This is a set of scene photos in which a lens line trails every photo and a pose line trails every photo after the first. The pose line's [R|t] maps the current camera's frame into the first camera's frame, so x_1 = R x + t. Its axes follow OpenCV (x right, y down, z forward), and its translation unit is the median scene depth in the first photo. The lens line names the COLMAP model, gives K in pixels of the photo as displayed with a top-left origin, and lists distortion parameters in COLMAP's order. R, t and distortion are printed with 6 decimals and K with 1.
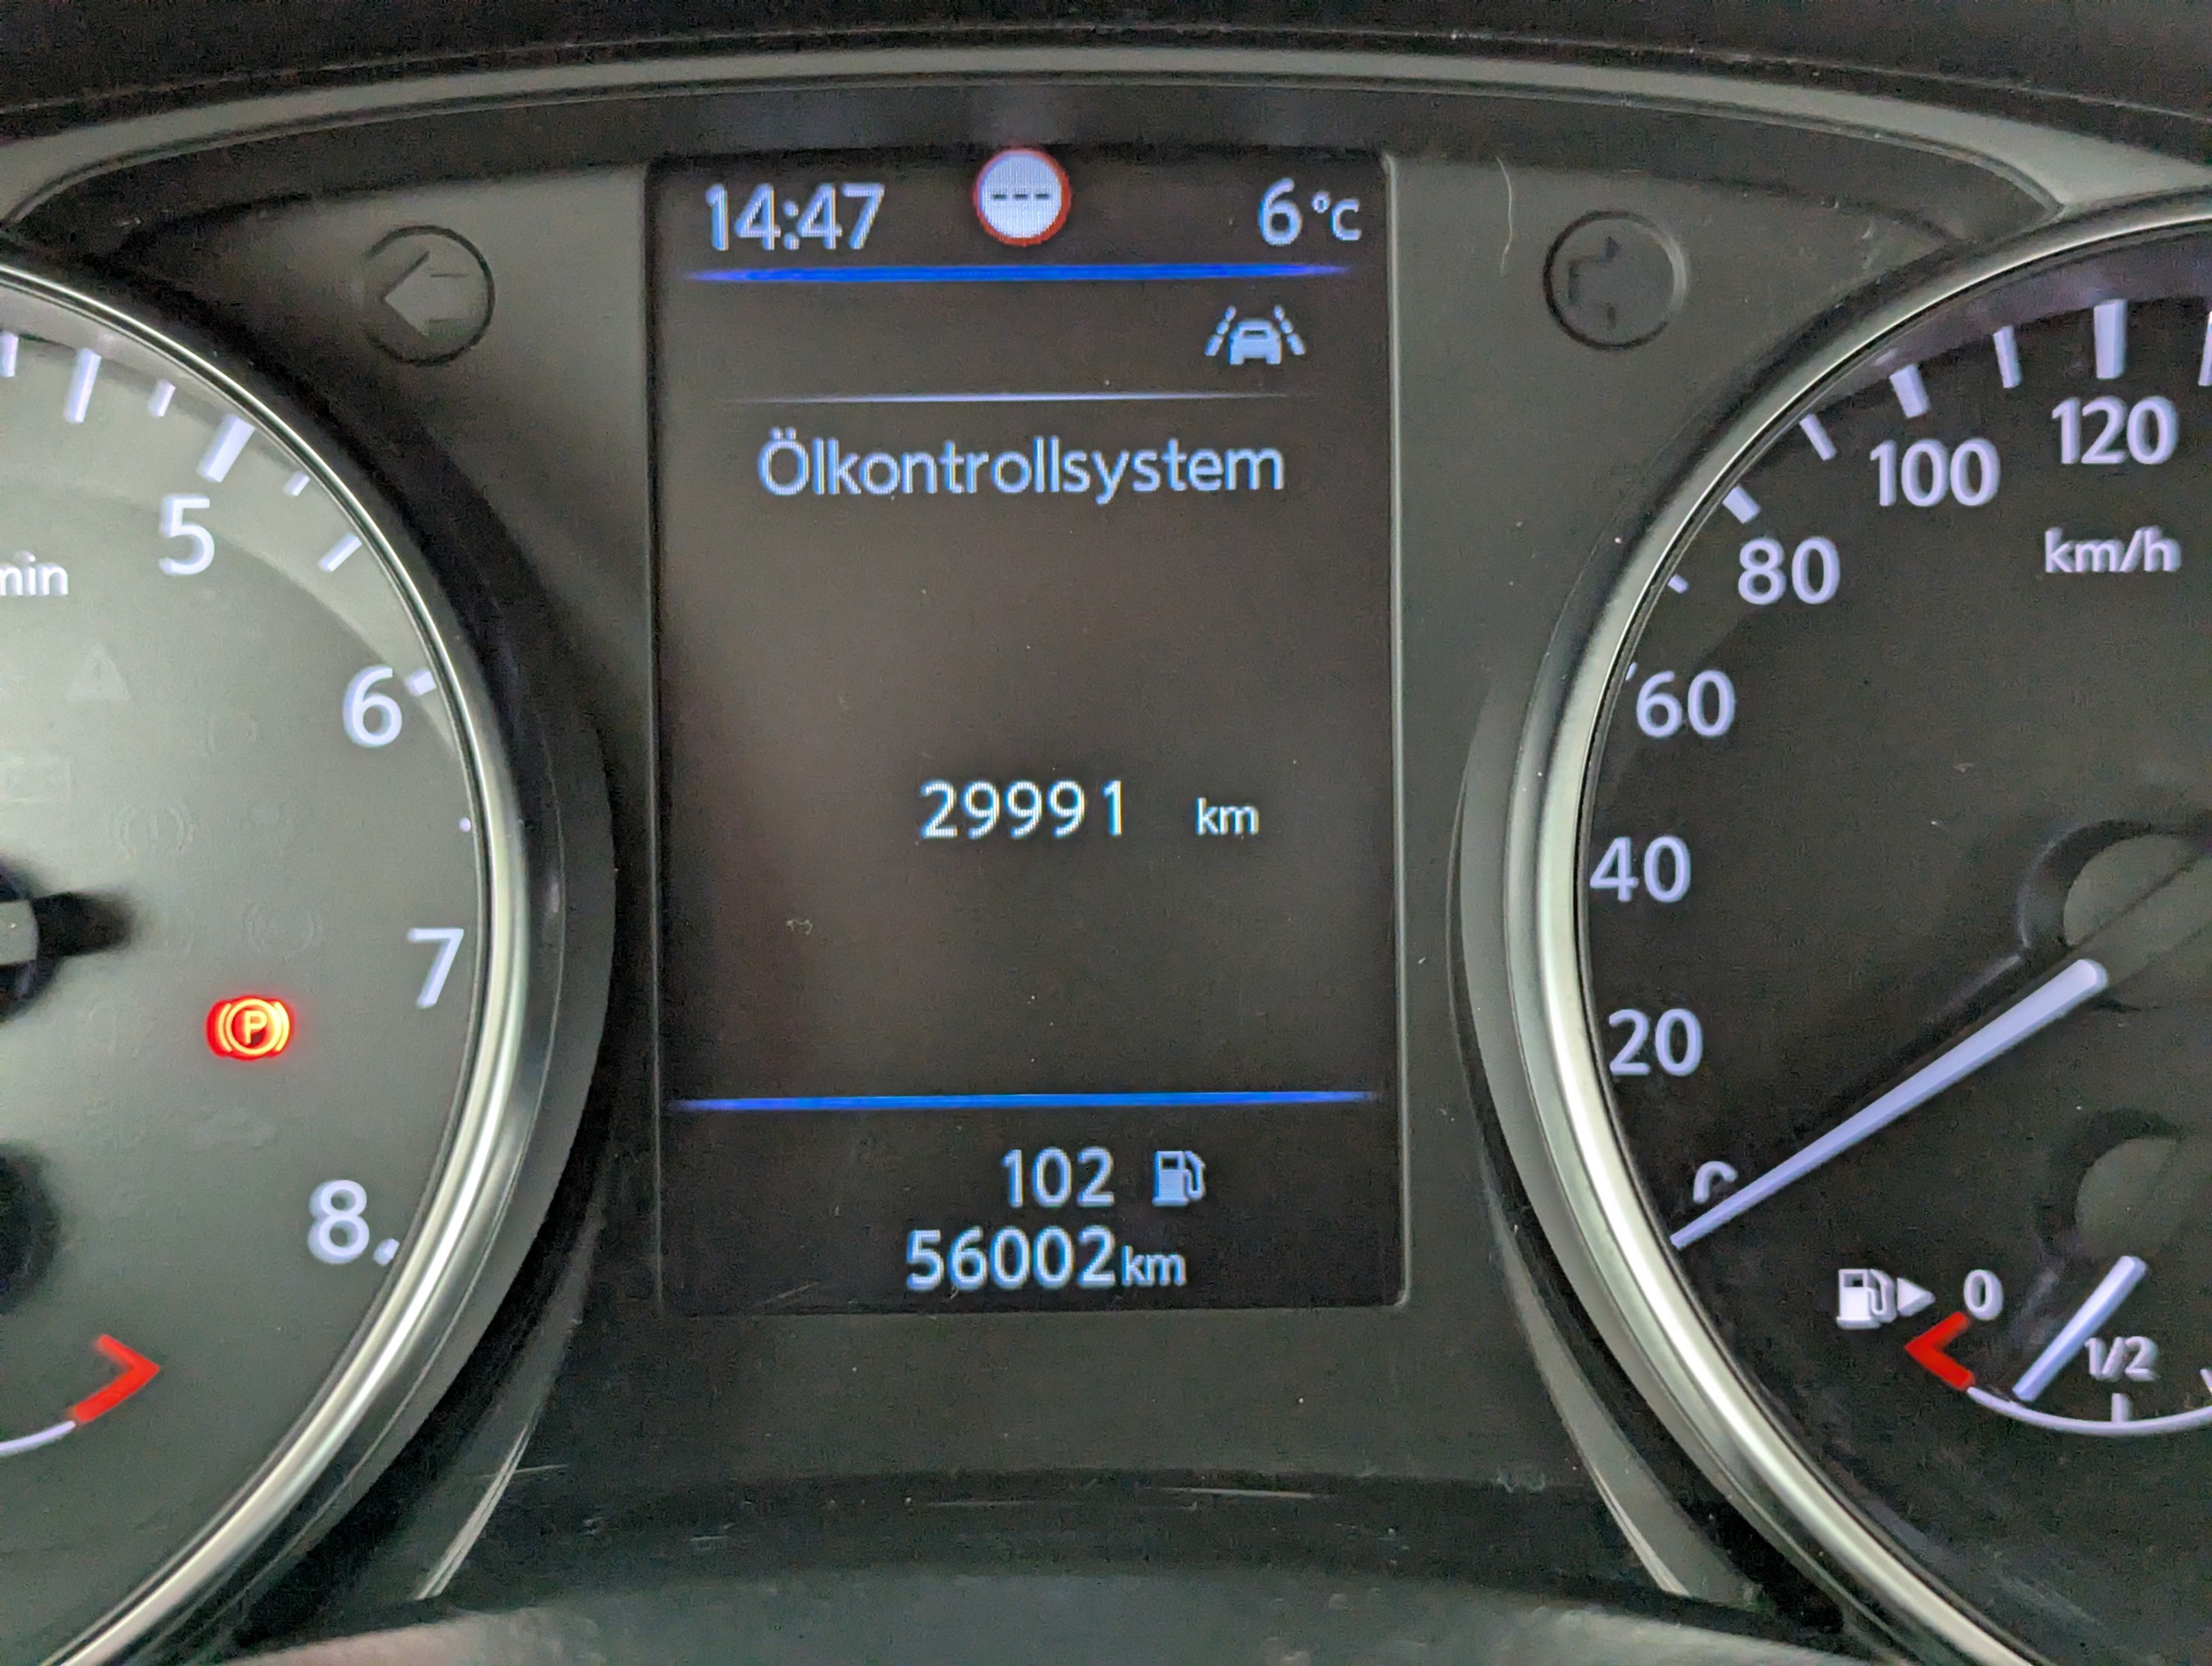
lens RADIAL K [[3381.9, 0, 1101.2], [0, 3381.9, 827.2], [0, 0, 1]] dist [-0.020324, 0.000000]
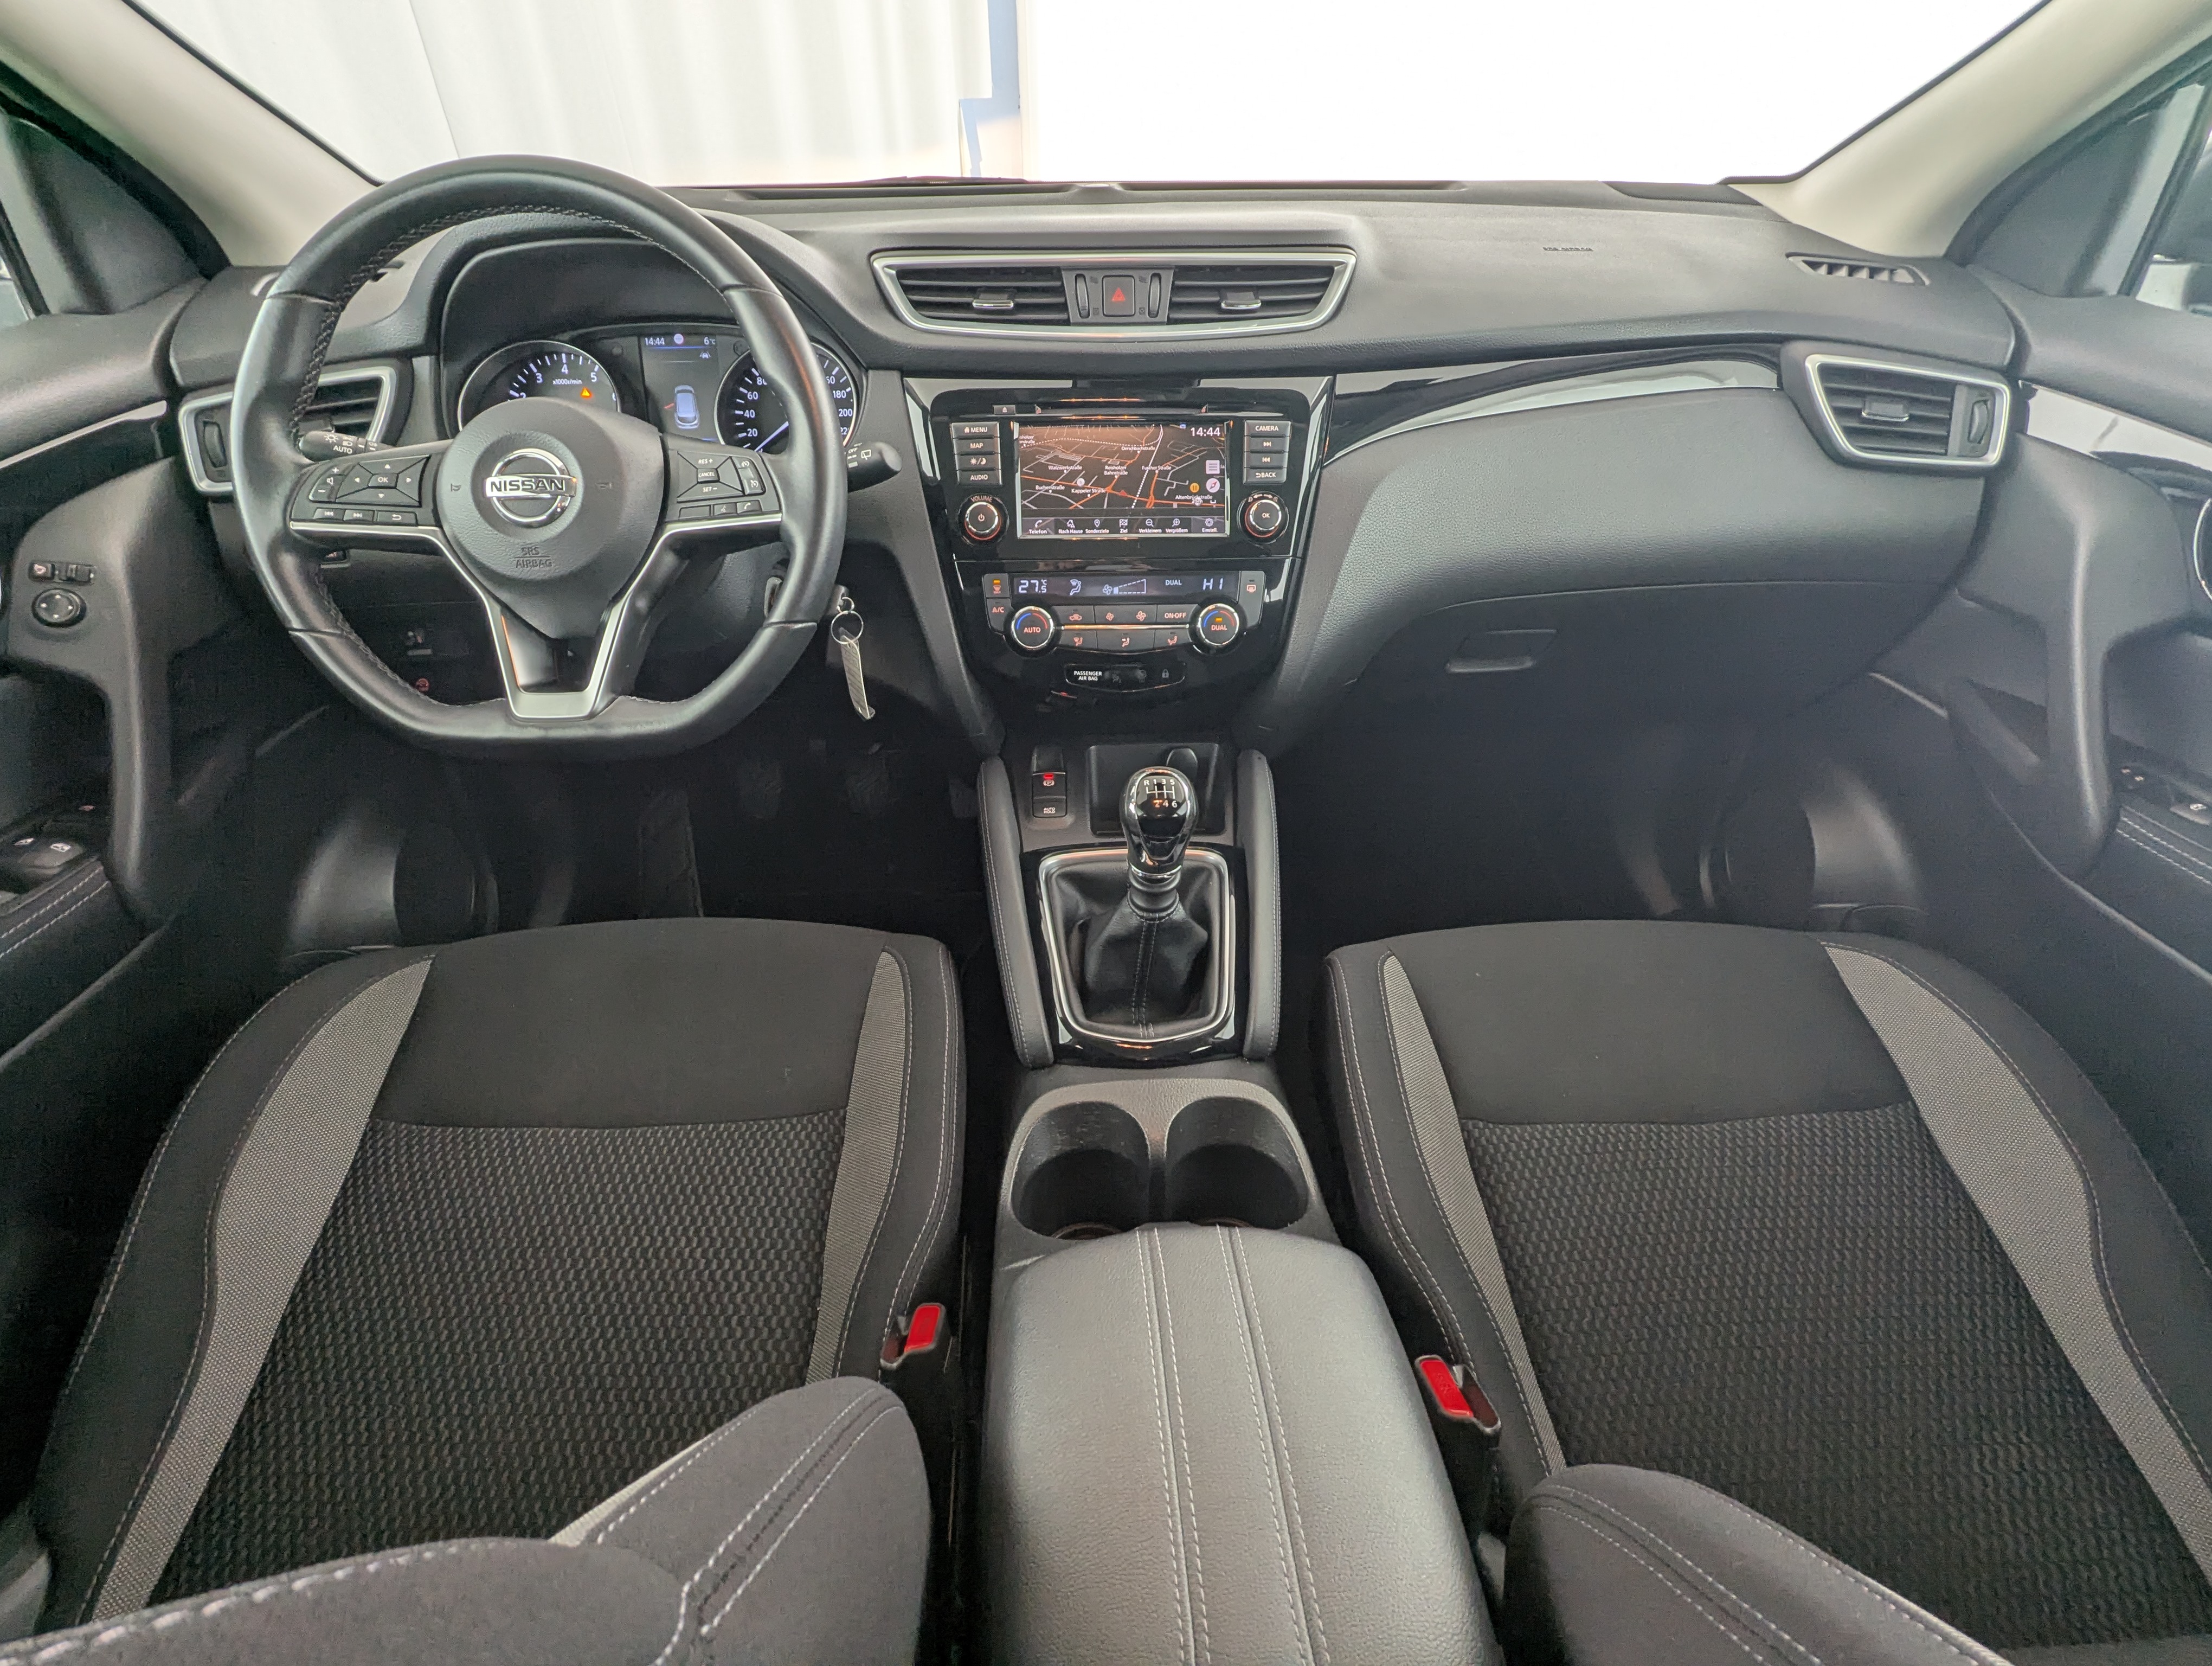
lens RADIAL K [[1041.9, 0, 1100.1], [0, 1041.9, 842.6], [0, 0, 1]] dist [-0.004266, 0.001671]
pose [[0.998485, -0.019126, 0.051593, 0.992372], [0.006808, 0.973379, 0.229100, 0.536150], [-0.054601, -0.228402, 0.972035, -2.264513]]
